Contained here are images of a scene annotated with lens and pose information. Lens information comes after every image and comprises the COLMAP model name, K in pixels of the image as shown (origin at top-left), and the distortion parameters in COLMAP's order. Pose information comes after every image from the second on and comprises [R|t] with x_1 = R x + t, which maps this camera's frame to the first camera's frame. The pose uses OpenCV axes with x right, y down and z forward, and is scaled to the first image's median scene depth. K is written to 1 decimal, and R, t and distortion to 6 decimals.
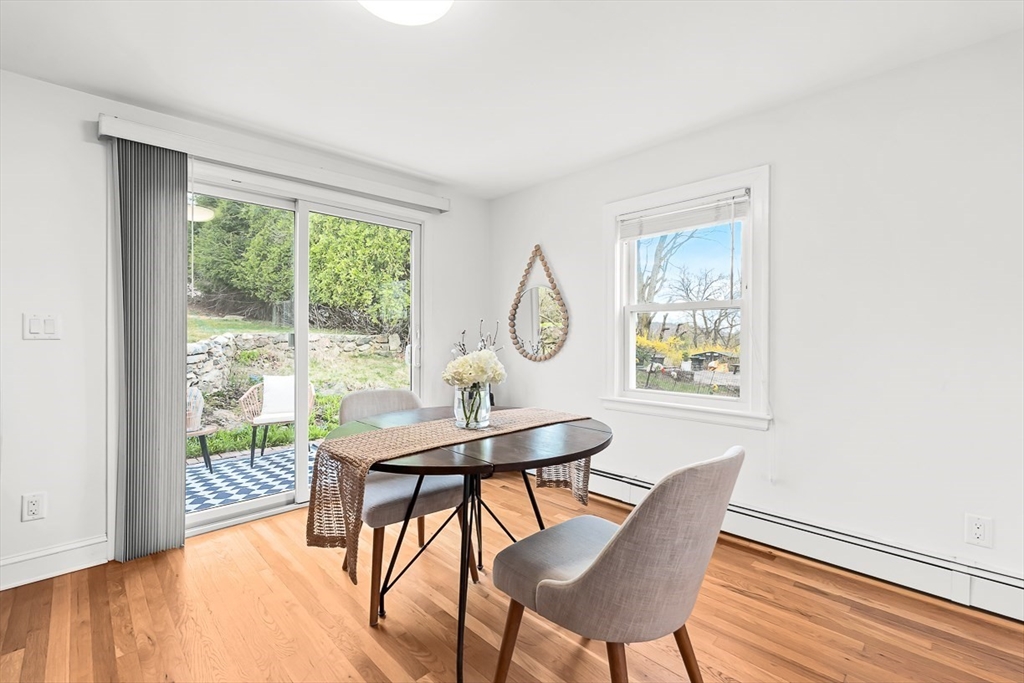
lens RADIAL K [[458.0, 0, 510.1], [0, 458.0, 334.9], [0, 0, 1]] dist [-0.003724, 0.000305]
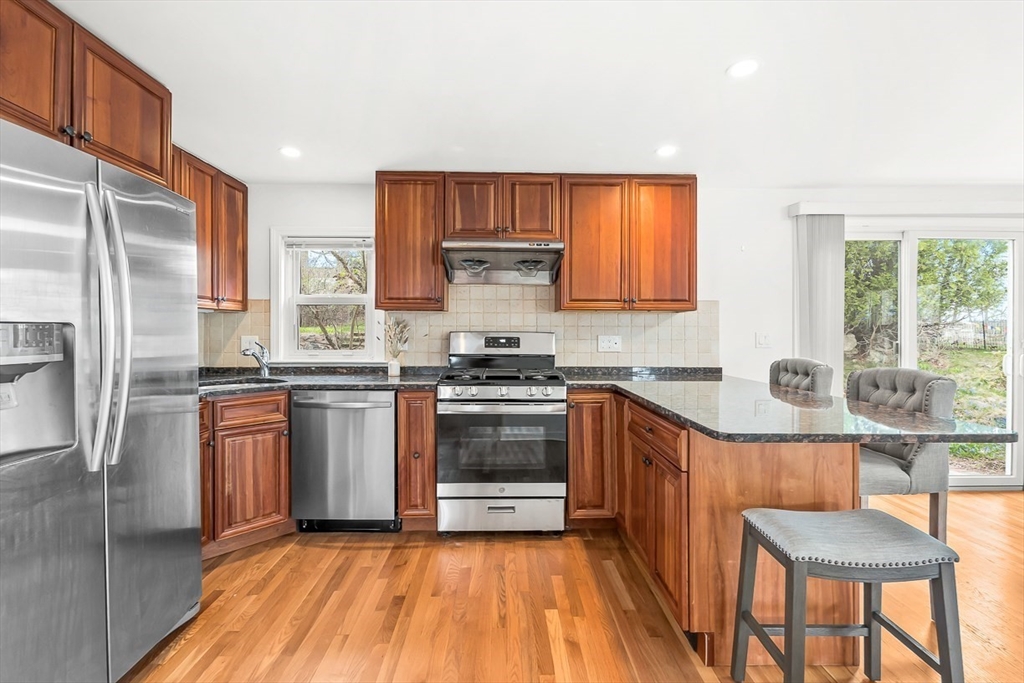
lens RADIAL K [[458.0, 0, 508.8], [0, 458.0, 330.7], [0, 0, 1]] dist [-0.003724, 0.000305]
pose [[0.728559, -0.002451, -0.684979, -0.582901], [0.003040, 0.999995, -0.000345, -0.053955], [0.684976, -0.001831, 0.728563, -0.821174]]
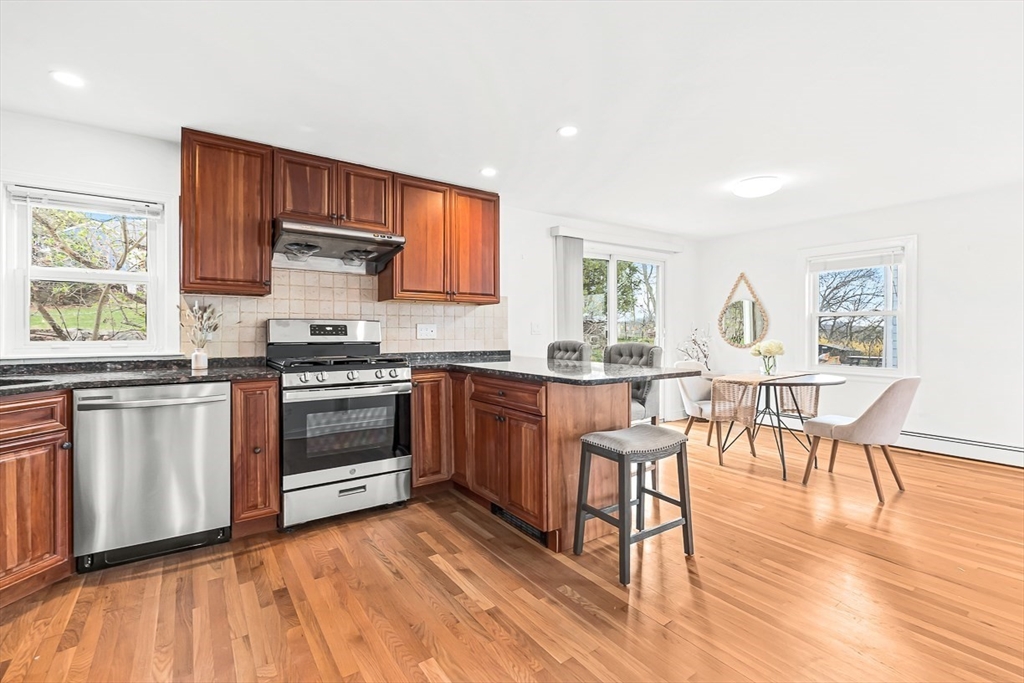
lens RADIAL K [[458.0, 0, 514.8], [0, 458.0, 328.7], [0, 0, 1]] dist [-0.003724, 0.000305]
pose [[0.988404, -0.004018, -0.151795, -0.813444], [0.004084, 0.999992, 0.000121, -0.017407], [0.151793, -0.000740, 0.988412, -1.132662]]
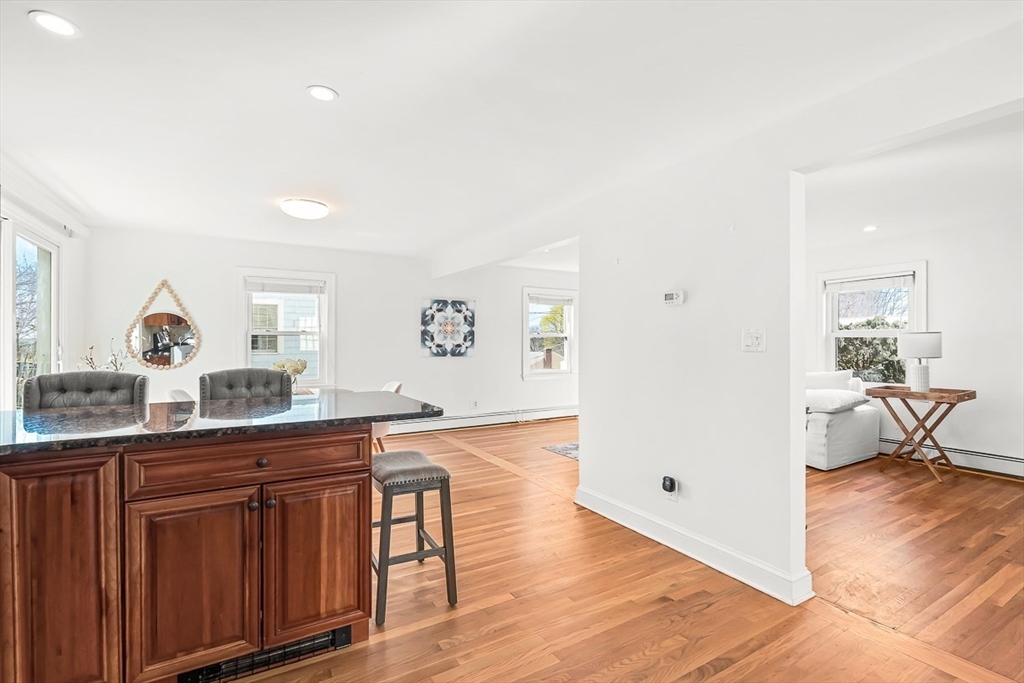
lens RADIAL K [[458.0, 0, 514.5], [0, 458.0, 347.0], [0, 0, 1]] dist [-0.003724, 0.000305]
pose [[0.242152, -0.012179, 0.970162, -1.677884], [-0.003643, 0.999903, 0.013461, -0.045513], [-0.970231, -0.006794, 0.242084, -0.488954]]
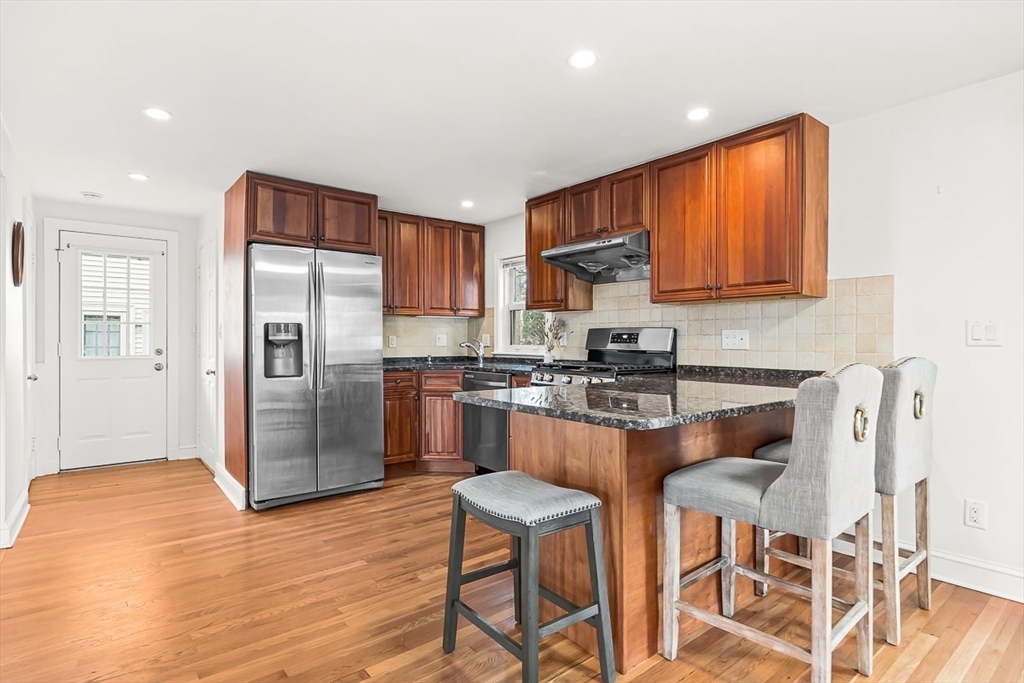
lens RADIAL K [[531.1, 0, 512.6], [0, 531.1, 335.7], [0, 0, 1]] dist [0.011175, -0.000326]
pose [[-0.101204, -0.011194, -0.994803, 0.202557], [0.004428, 0.999922, -0.011702, -0.003321], [0.994856, -0.005589, -0.101146, 0.102644]]
